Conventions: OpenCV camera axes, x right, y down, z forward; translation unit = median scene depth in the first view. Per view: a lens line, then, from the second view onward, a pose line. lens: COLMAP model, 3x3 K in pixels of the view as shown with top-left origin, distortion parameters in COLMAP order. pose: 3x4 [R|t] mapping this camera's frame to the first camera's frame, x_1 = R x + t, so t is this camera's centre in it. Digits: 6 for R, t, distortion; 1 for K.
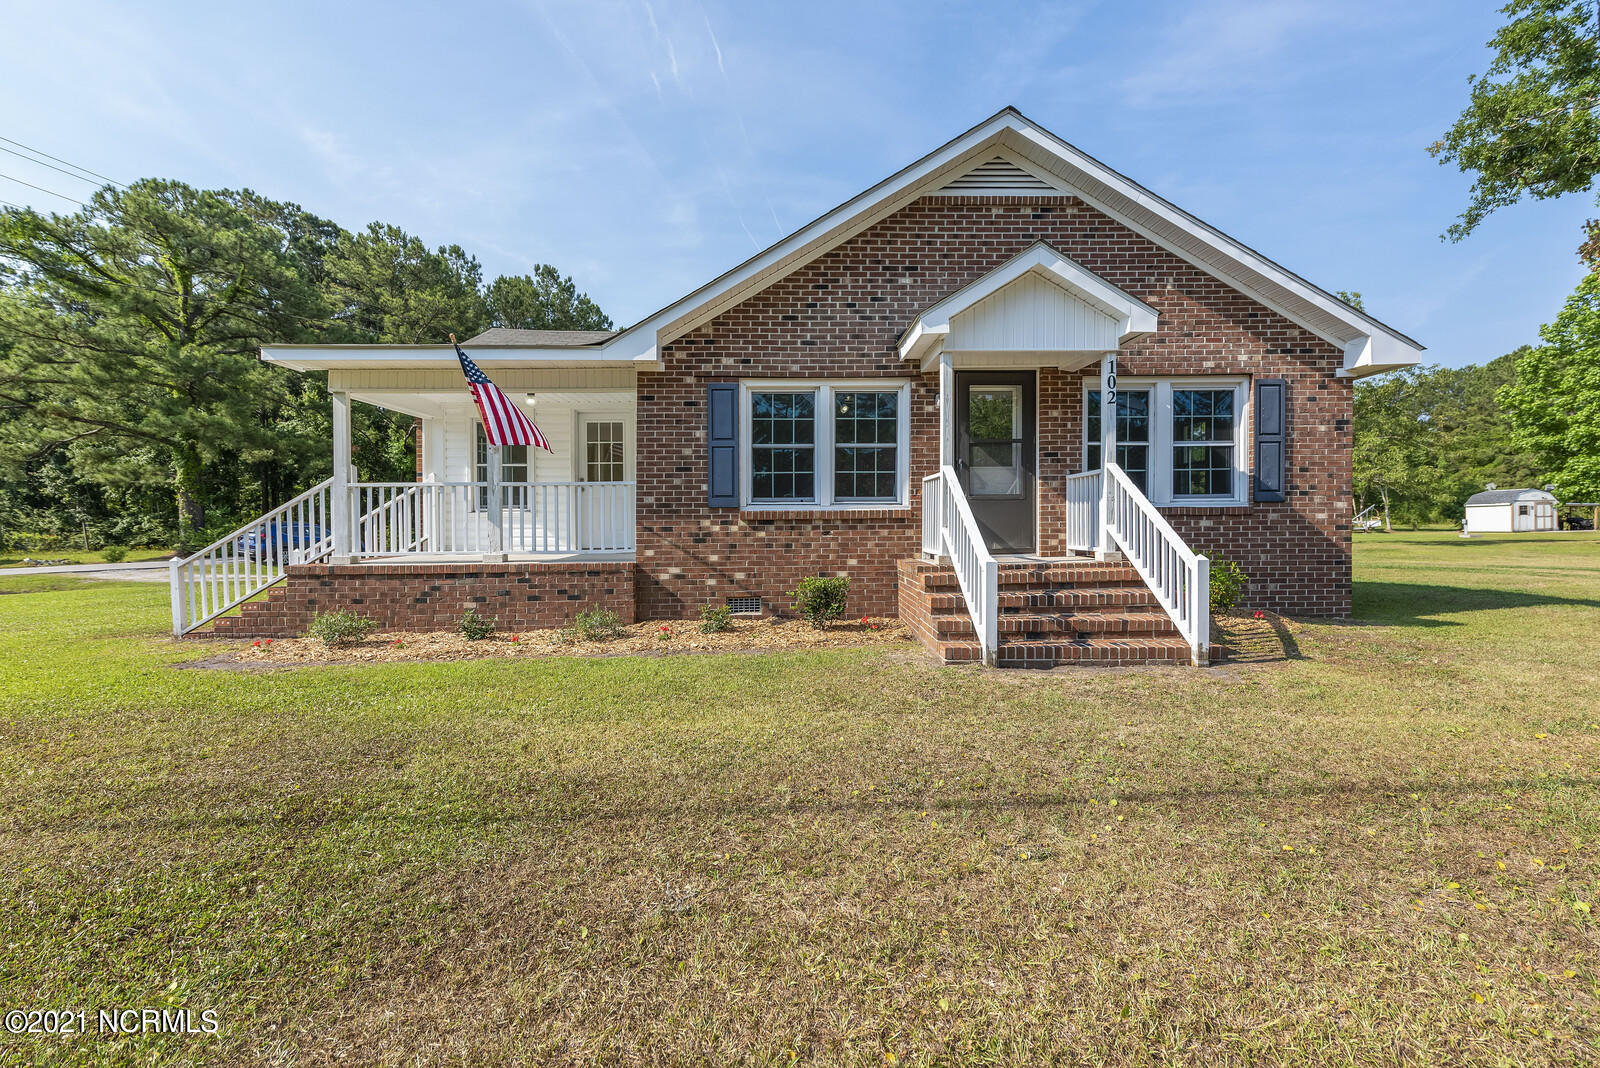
lens RADIAL K [[717.2, 0, 787.4], [0, 717.2, 532.6], [0, 0, 1]] dist [0.011487, -0.002028]
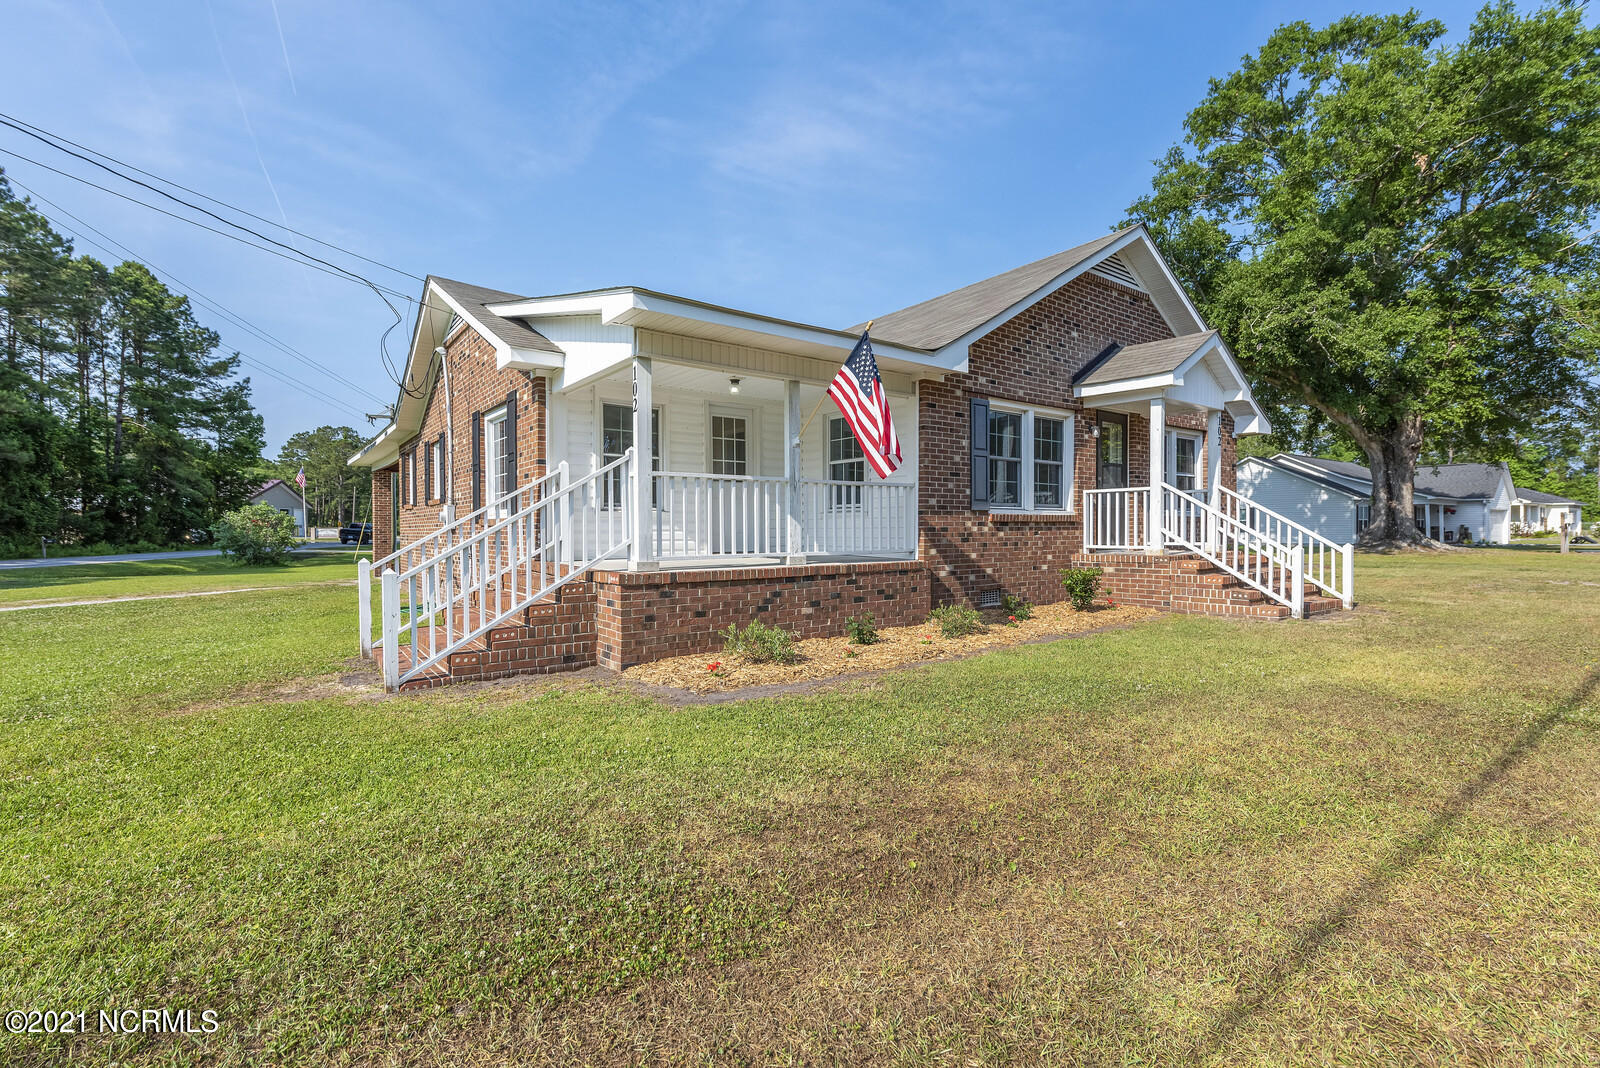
lens RADIAL K [[717.2, 0, 804.5], [0, 717.2, 541.7], [0, 0, 1]] dist [0.011487, -0.002028]
pose [[0.814150, -0.005073, 0.580632, -0.933124], [0.013647, 0.999853, -0.010399, 0.021135], [-0.580494, 0.016390, 0.814100, 0.242874]]
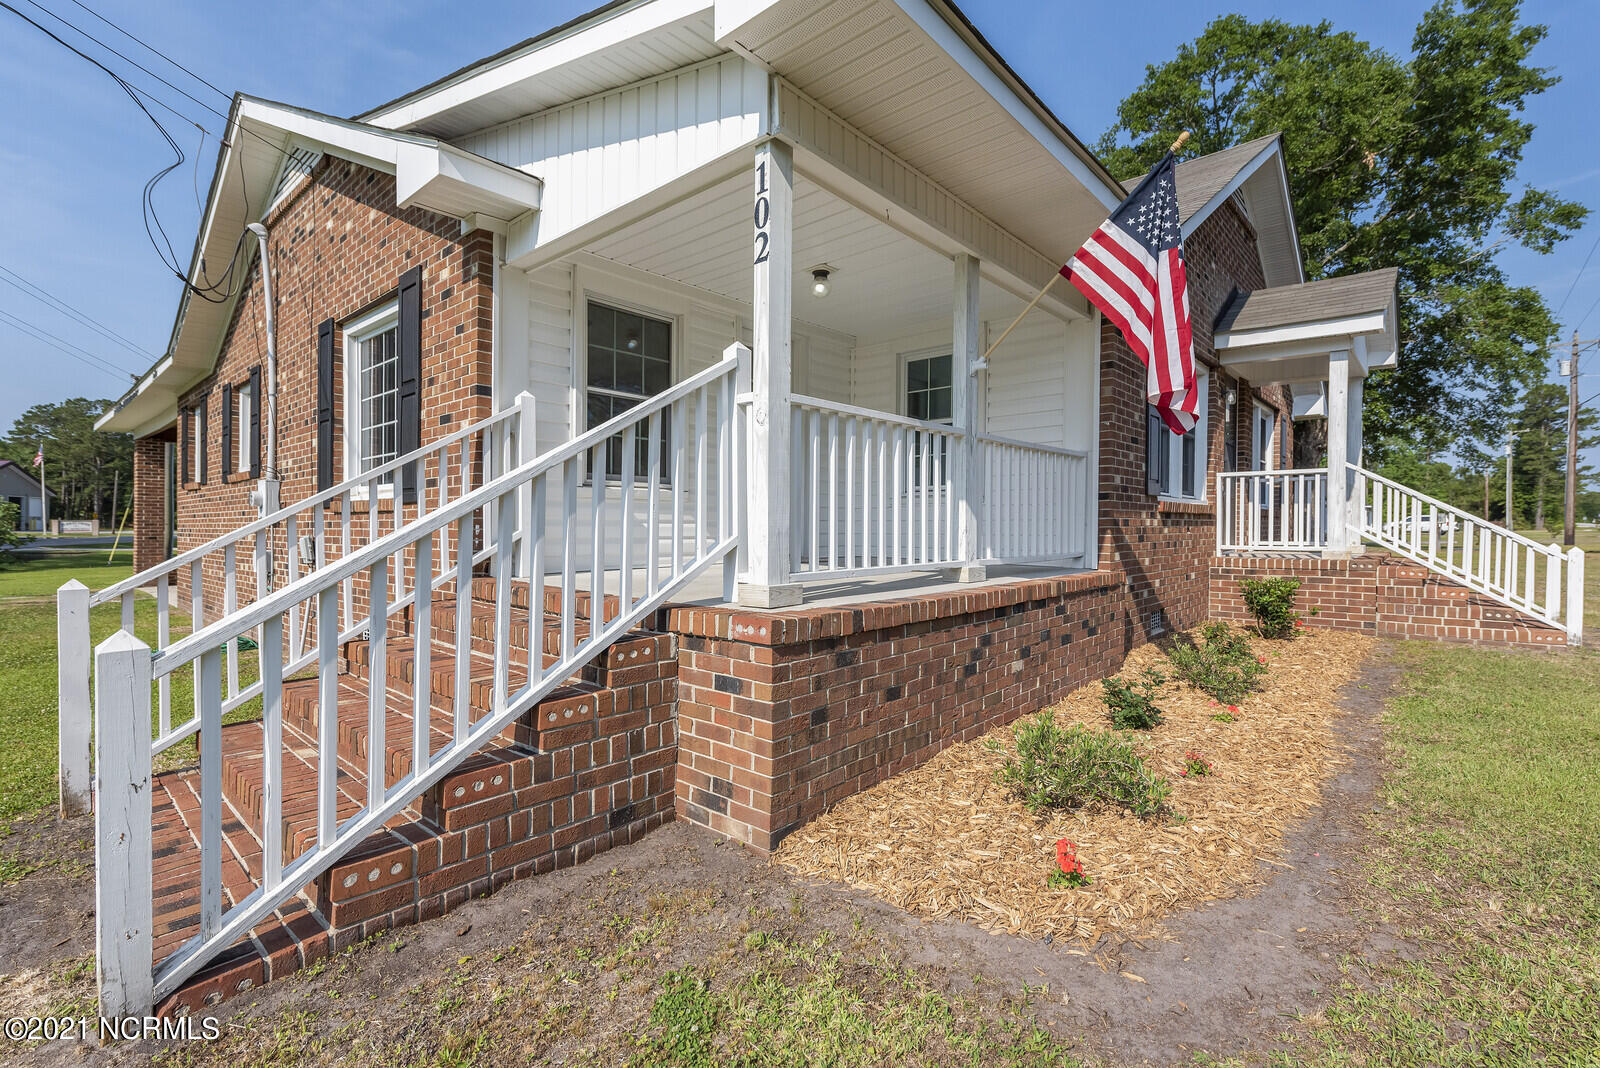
lens RADIAL K [[717.2, 0, 804.4], [0, 717.2, 527.3], [0, 0, 1]] dist [0.011487, -0.002028]
pose [[0.682149, 0.007667, 0.731173, -0.877429], [0.013621, 0.999638, -0.023190, 0.011538], [-0.731086, 0.025778, 0.681798, 0.727694]]
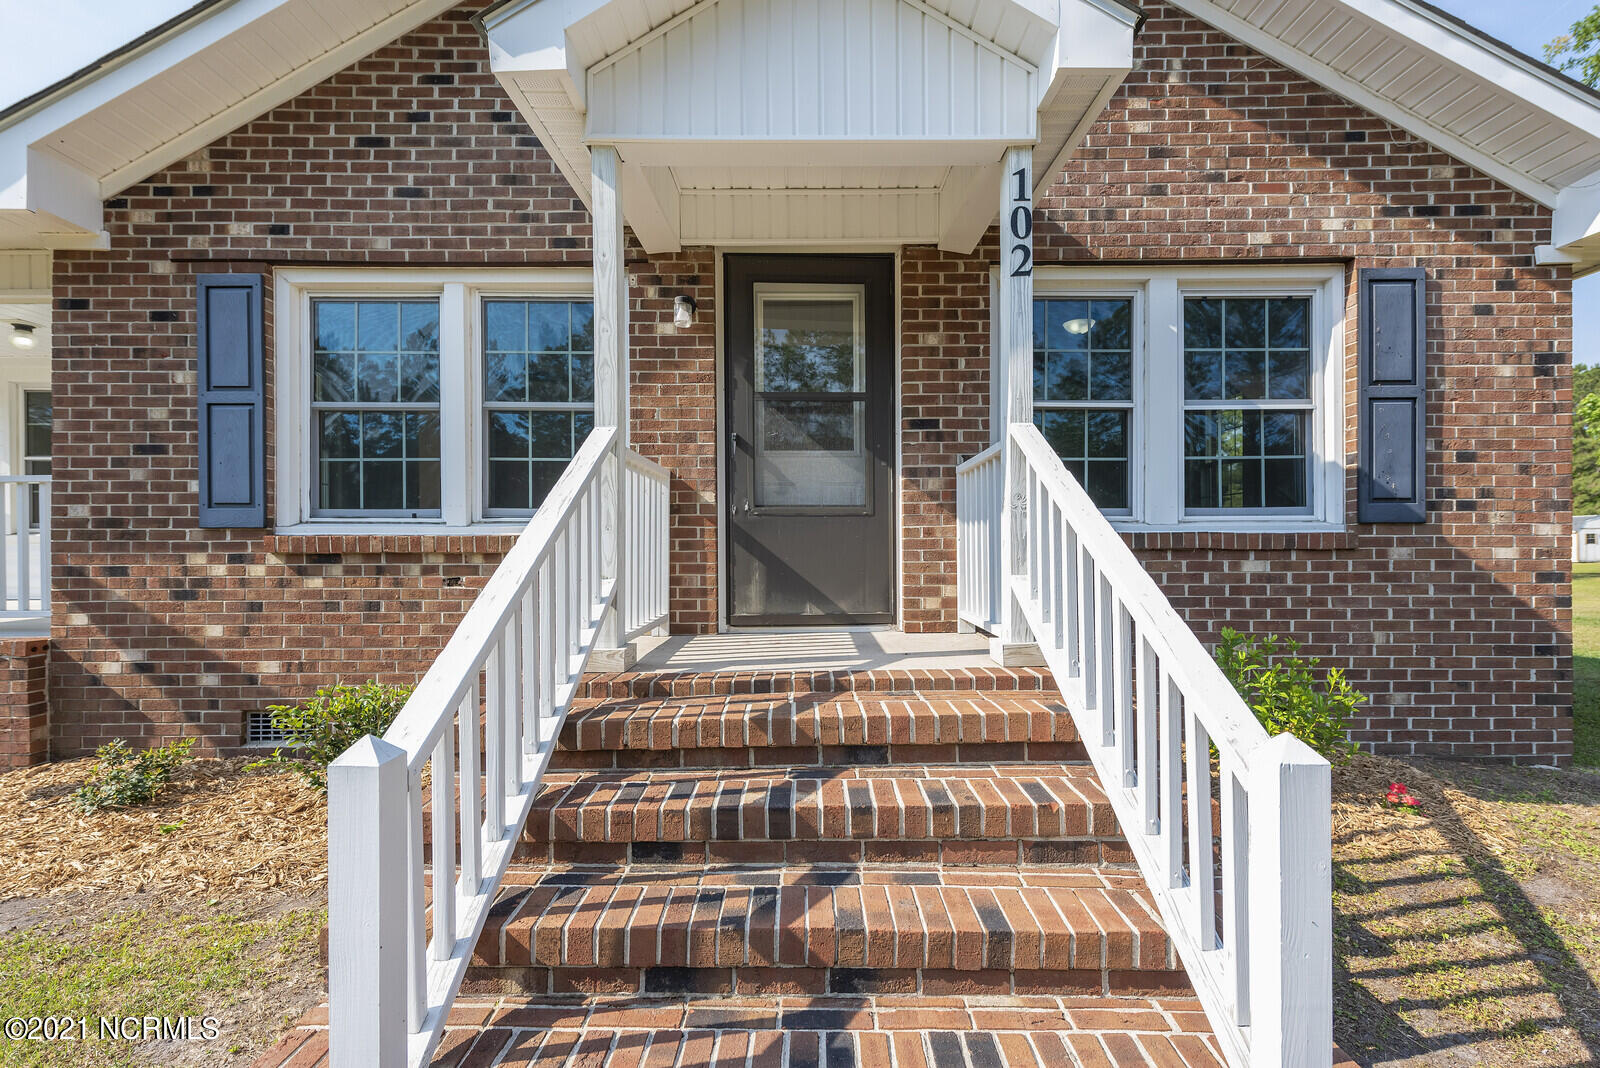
lens RADIAL K [[717.2, 0, 761.5], [0, 717.2, 533.7], [0, 0, 1]] dist [0.011487, -0.002028]
pose [[0.997970, 0.006757, -0.063328, 0.294925], [-0.008274, 0.999684, -0.023722, -0.021880], [0.063148, 0.024198, 0.997711, 0.519861]]
